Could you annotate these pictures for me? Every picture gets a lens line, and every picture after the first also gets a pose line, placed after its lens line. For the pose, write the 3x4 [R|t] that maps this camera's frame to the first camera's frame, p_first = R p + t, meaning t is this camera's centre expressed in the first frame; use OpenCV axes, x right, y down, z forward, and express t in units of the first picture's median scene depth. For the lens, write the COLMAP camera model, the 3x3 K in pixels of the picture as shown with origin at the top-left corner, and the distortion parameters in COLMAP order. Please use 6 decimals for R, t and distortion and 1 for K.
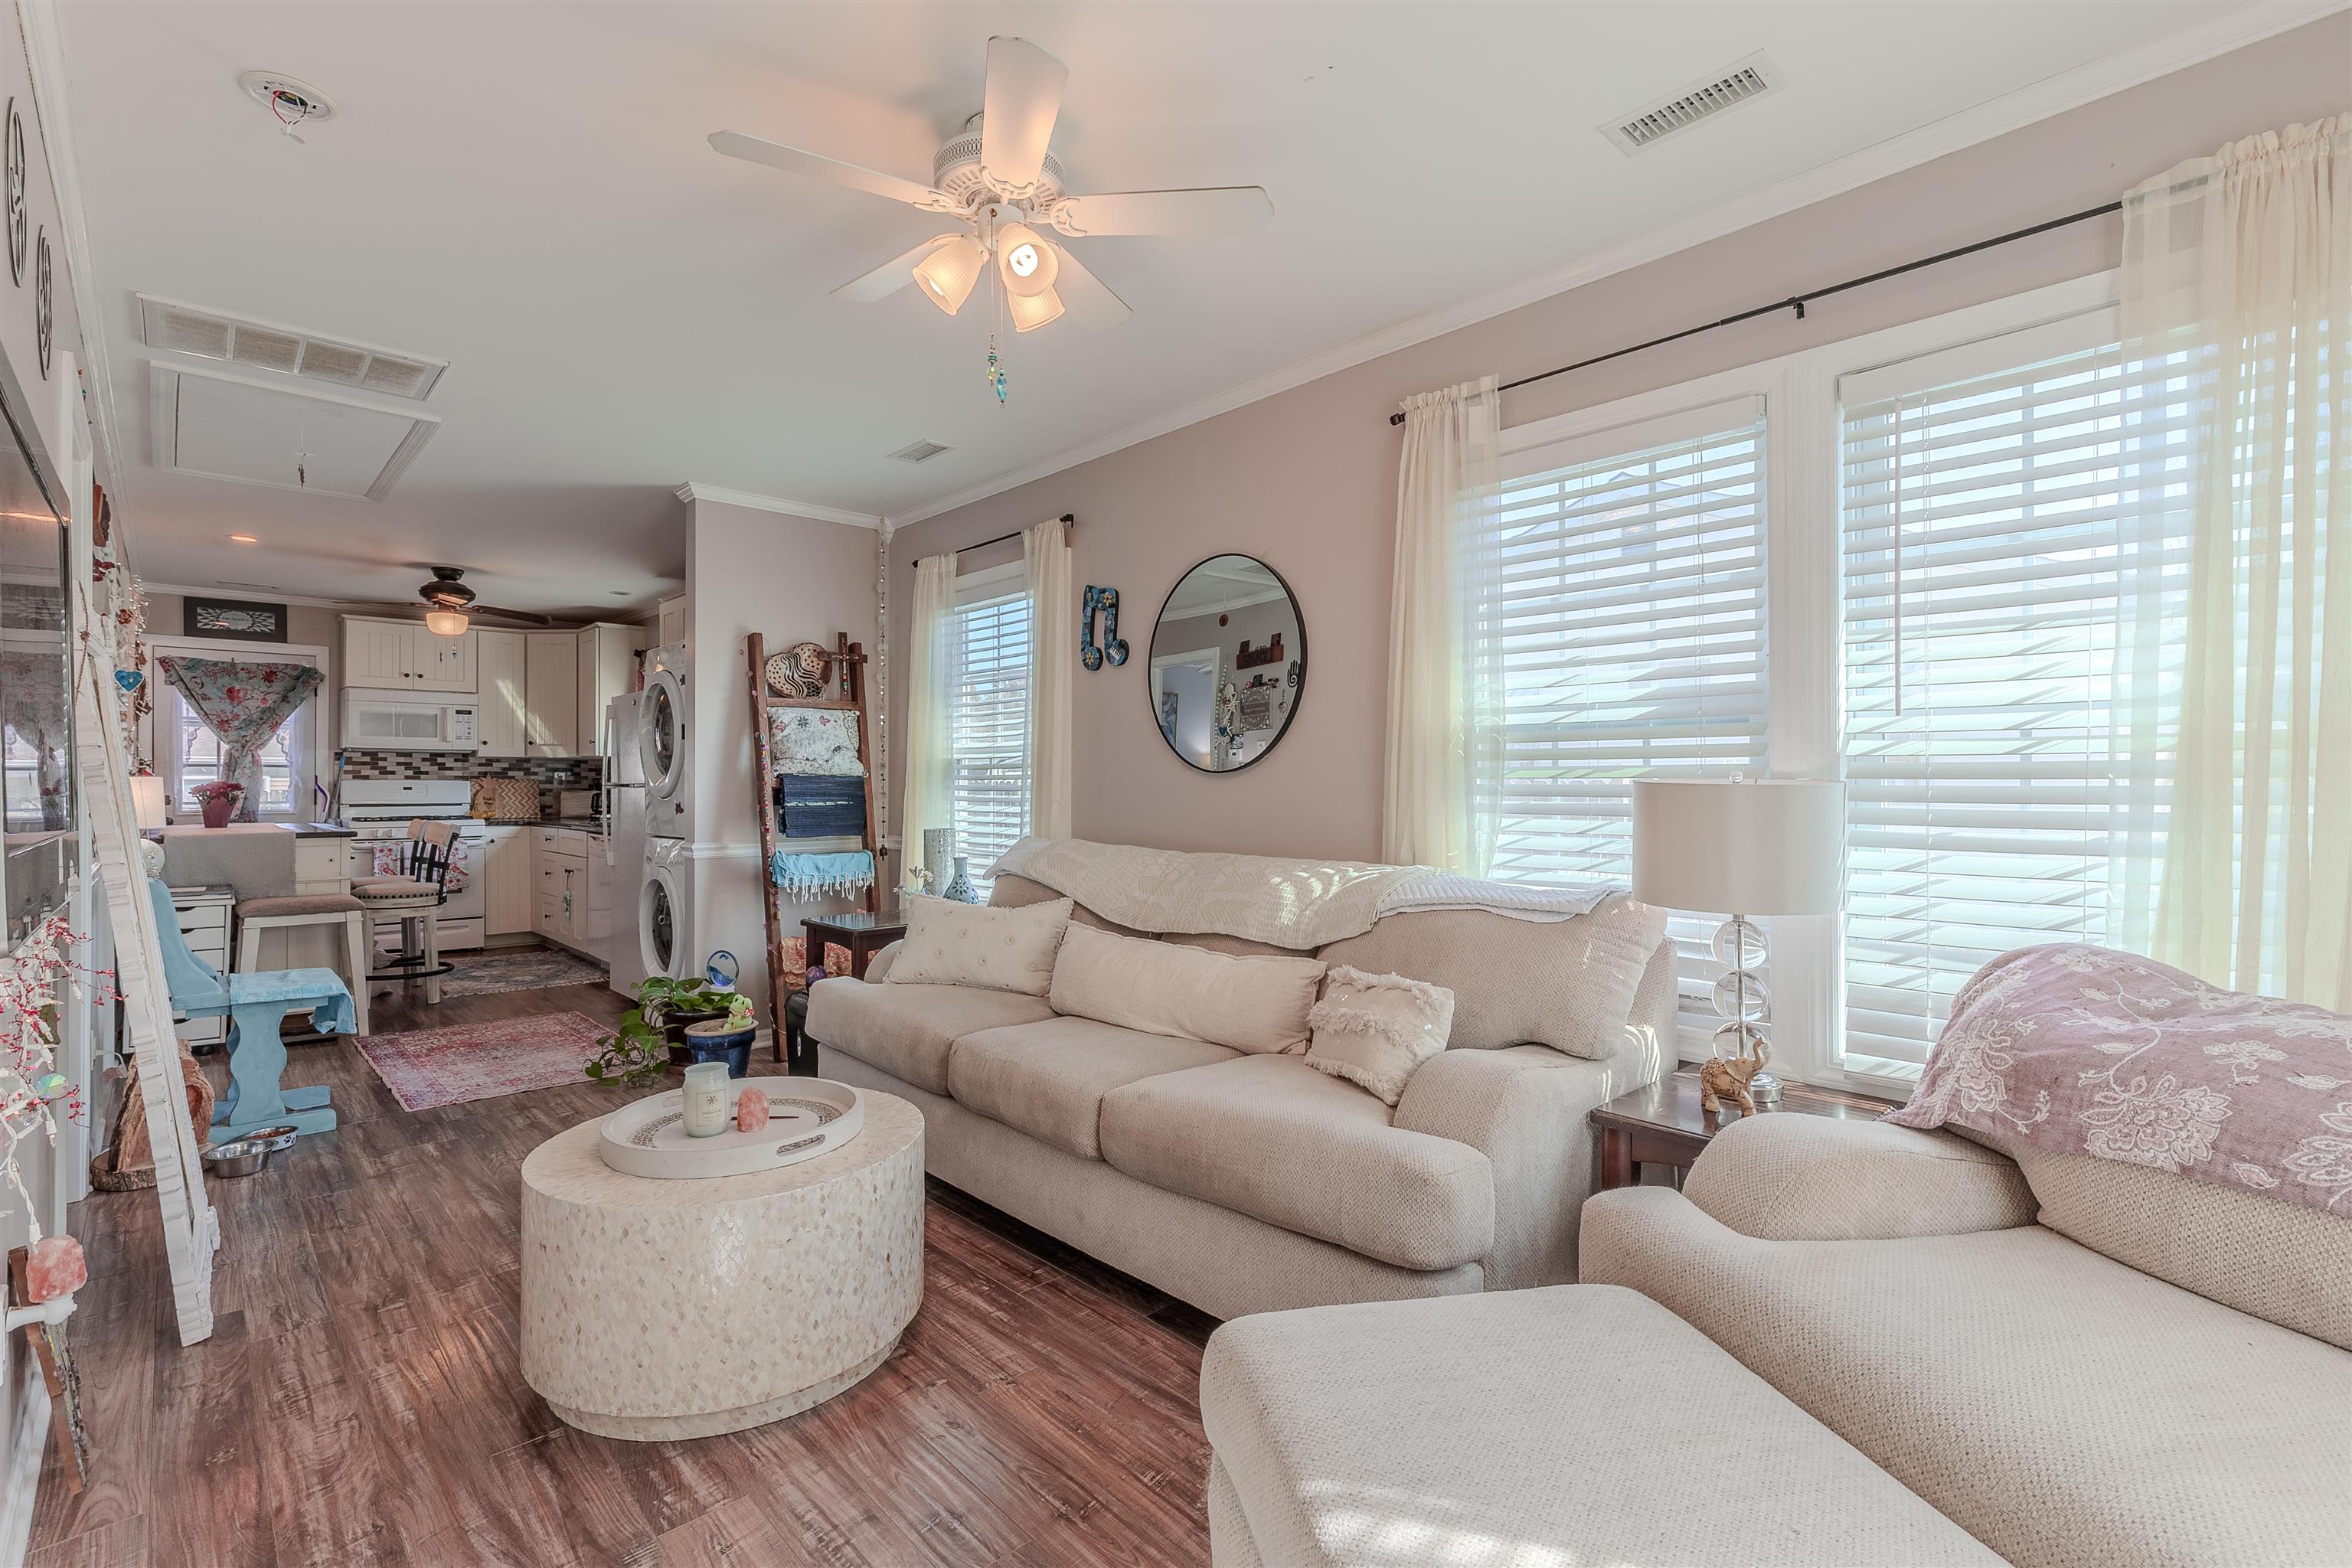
lens RADIAL K [[1087.9, 0, 1173.3], [0, 1087.9, 778.1], [0, 0, 1]] dist [0.005063, -0.001099]
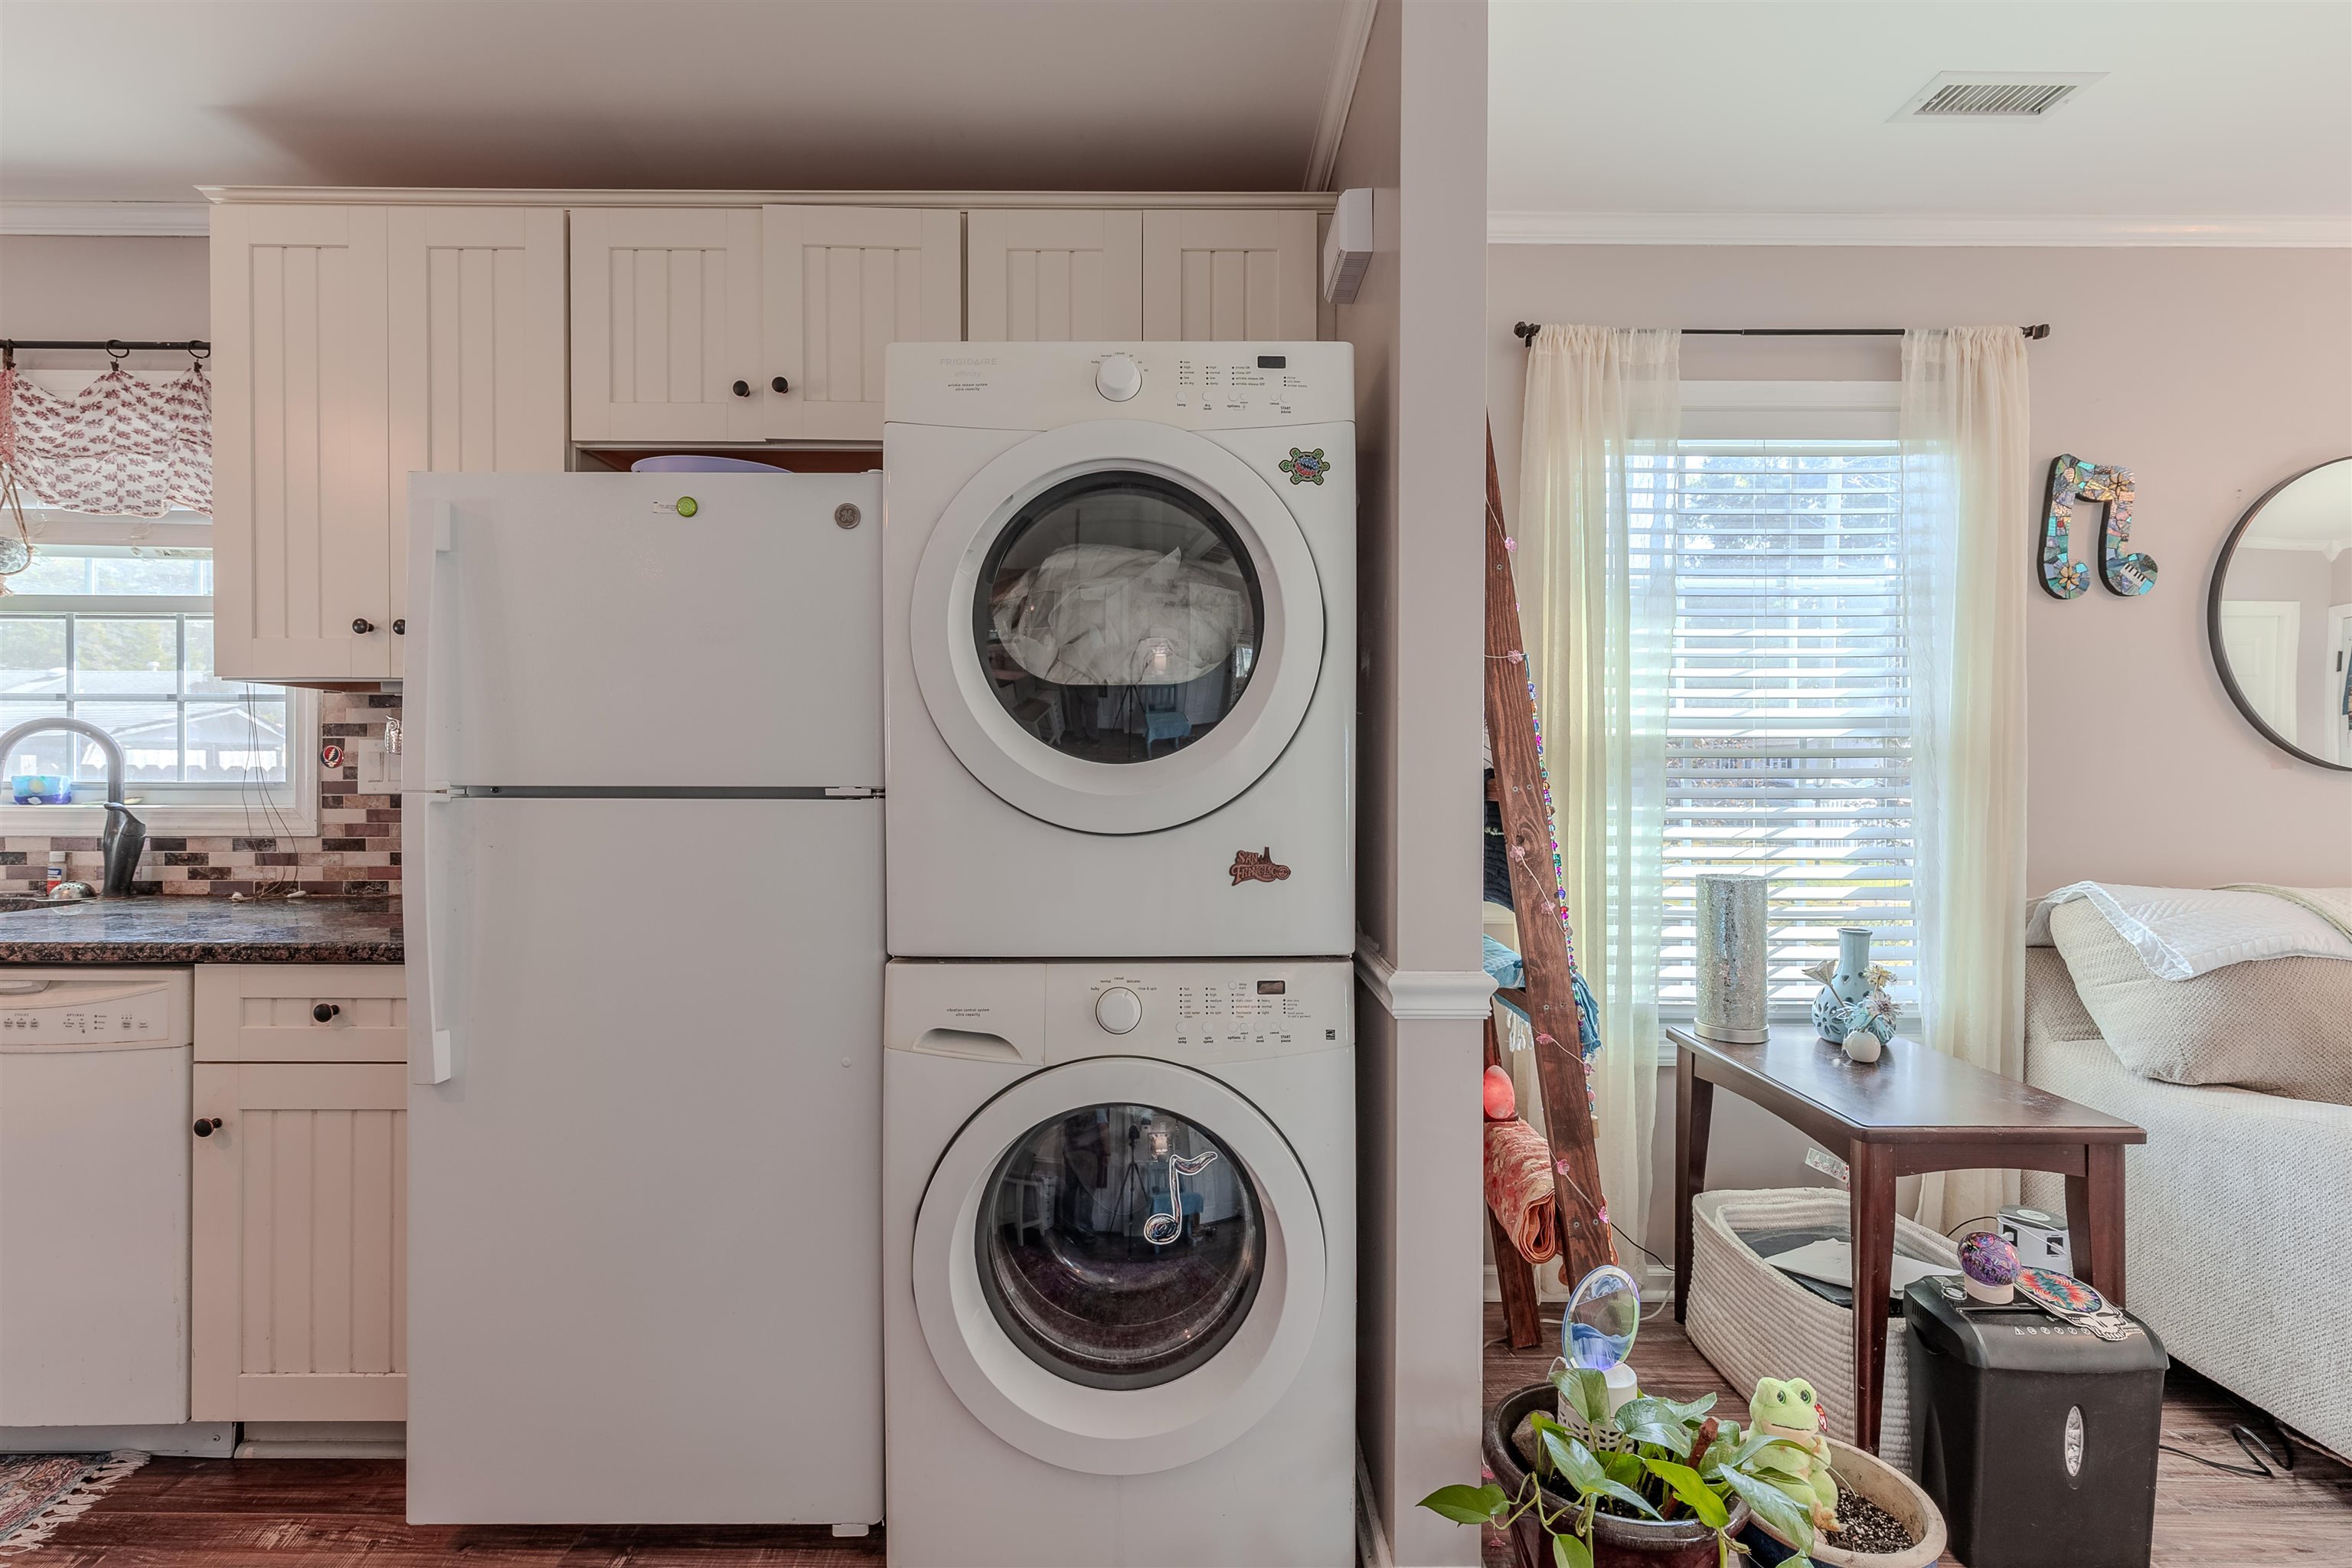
lens RADIAL K [[1087.9, 0, 1227.1], [0, 1087.9, 770.7], [0, 0, 1]] dist [0.005063, -0.001099]
pose [[0.684343, 0.004779, 0.729145, -0.451024], [-0.010700, 0.999937, 0.003488, -0.002251], [-0.729082, -0.010189, 0.684351, 0.511884]]
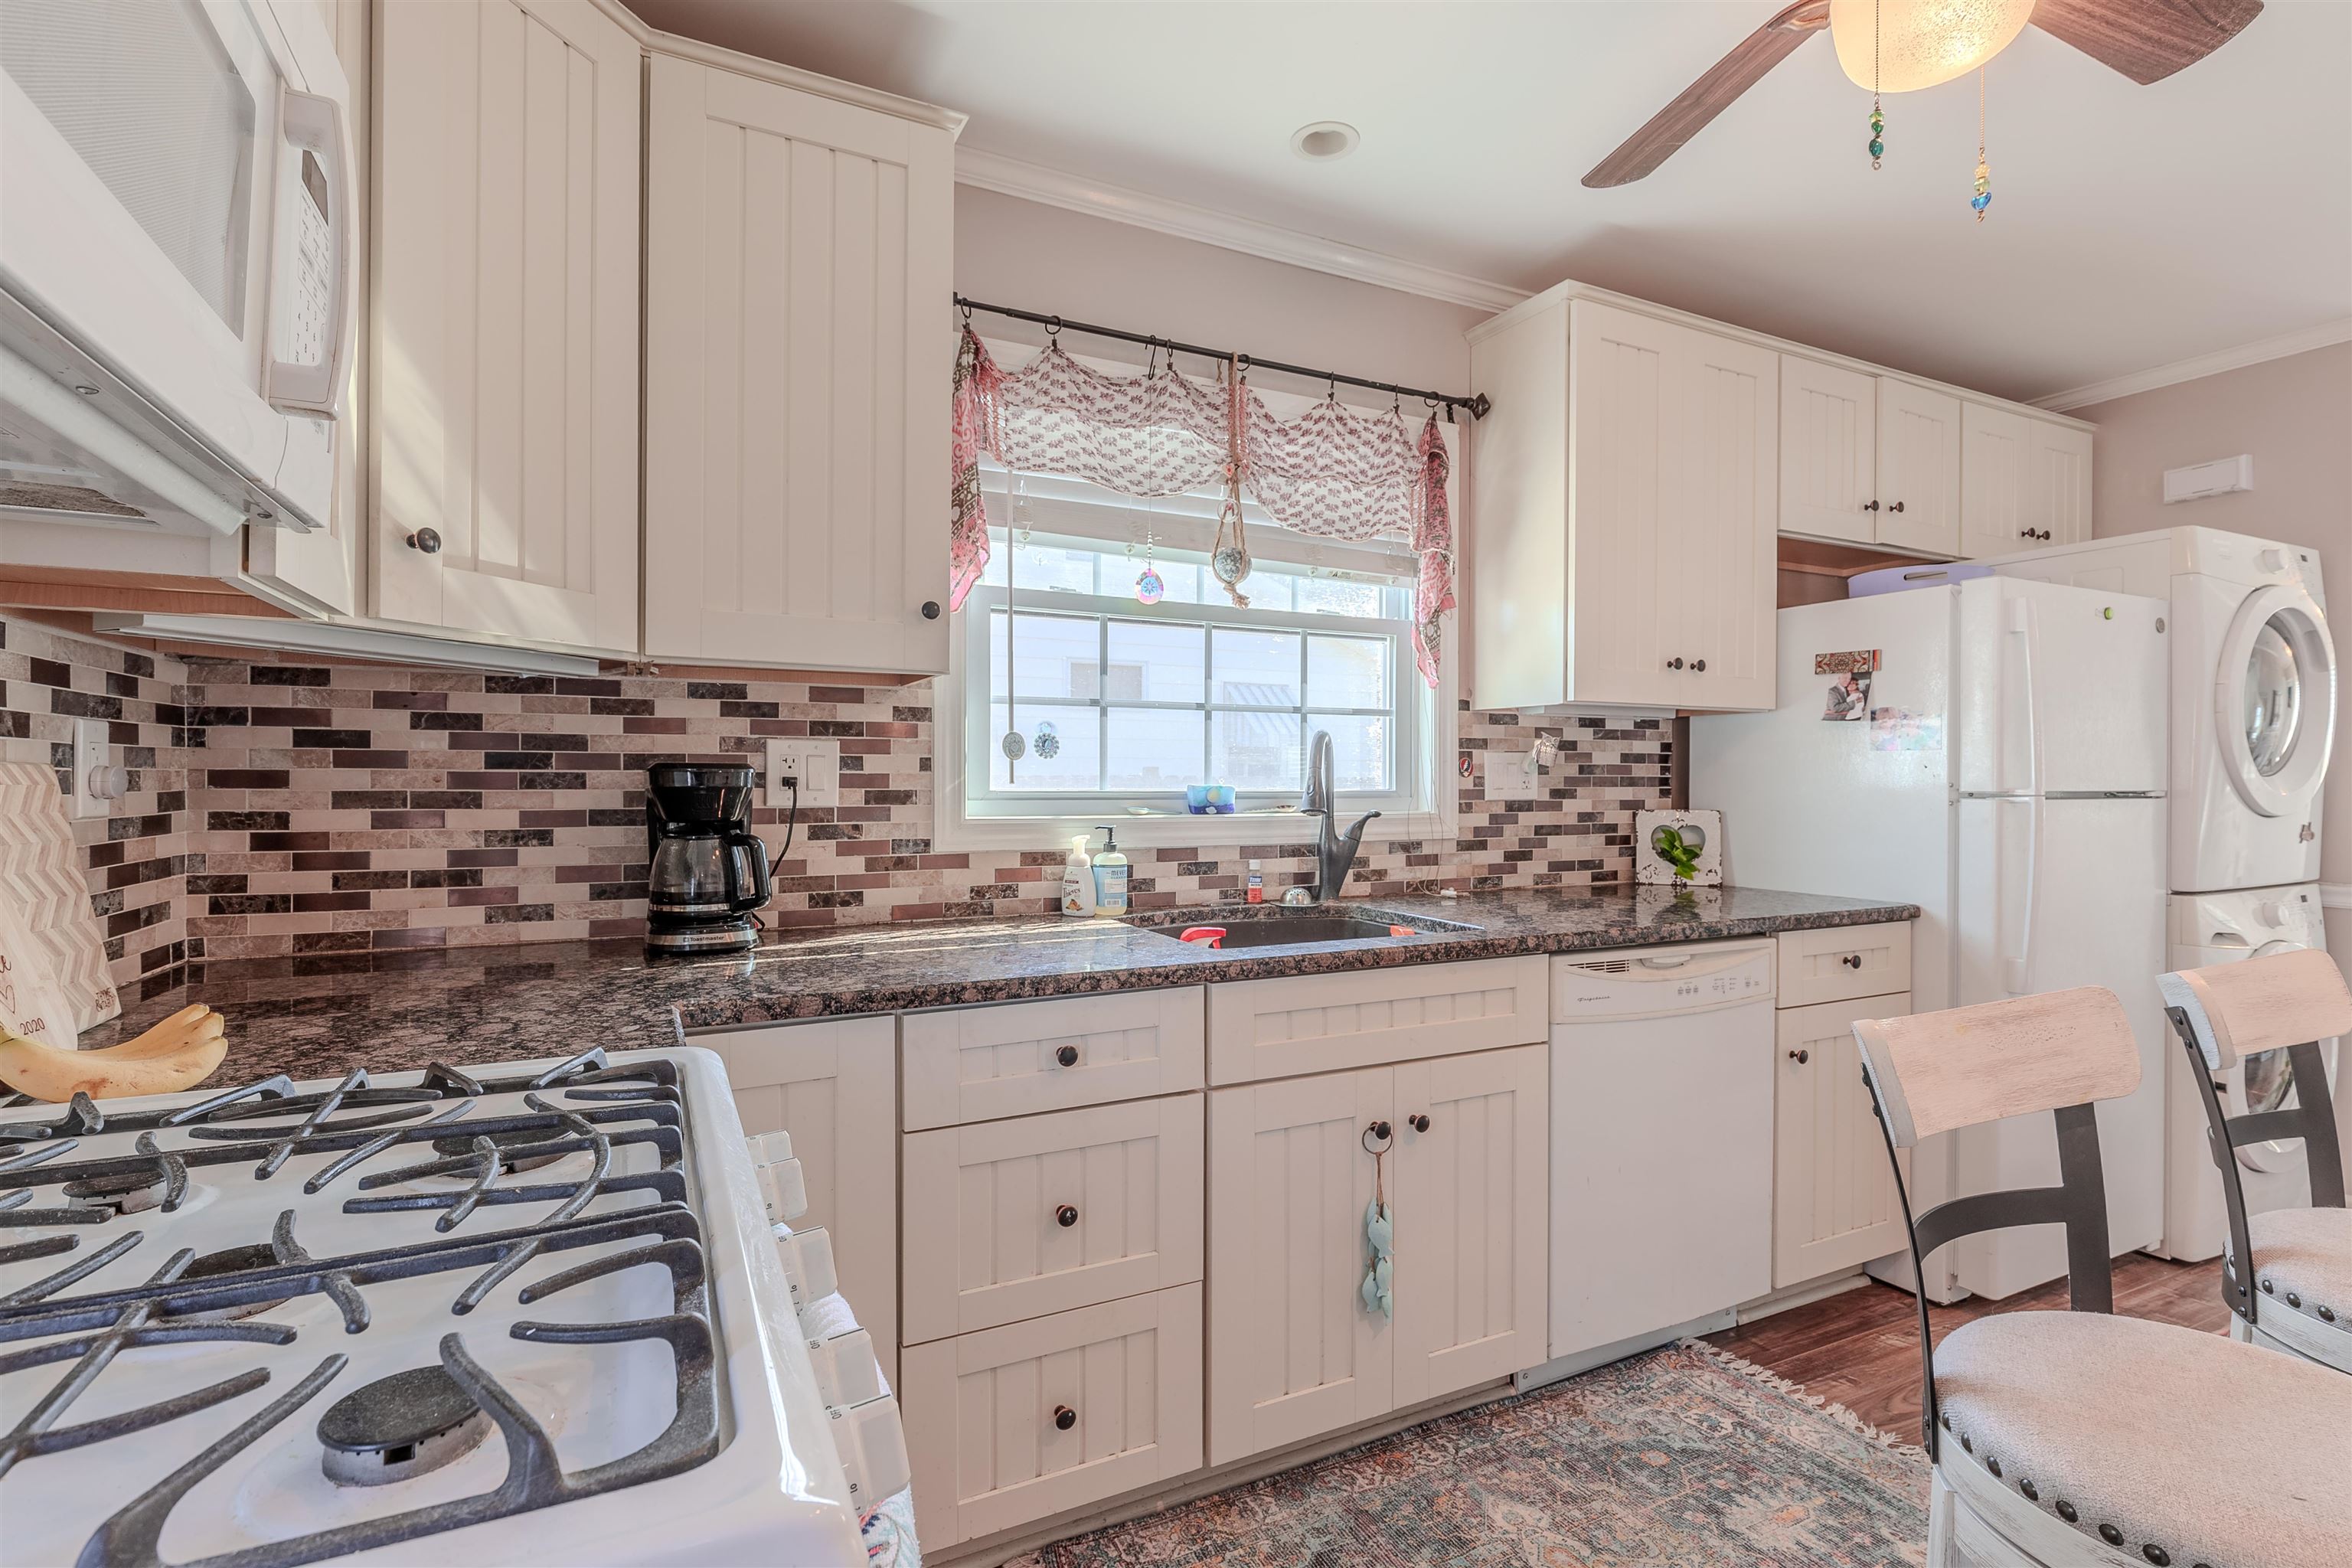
lens RADIAL K [[1087.9, 0, 1169.4], [0, 1087.9, 775.5], [0, 0, 1]] dist [0.005063, -0.001099]
pose [[0.288034, 0.002126, 0.957618, -0.783196], [-0.012485, 0.999921, 0.001535, 0.000993], [-0.957539, -0.012398, 0.288038, 0.927692]]
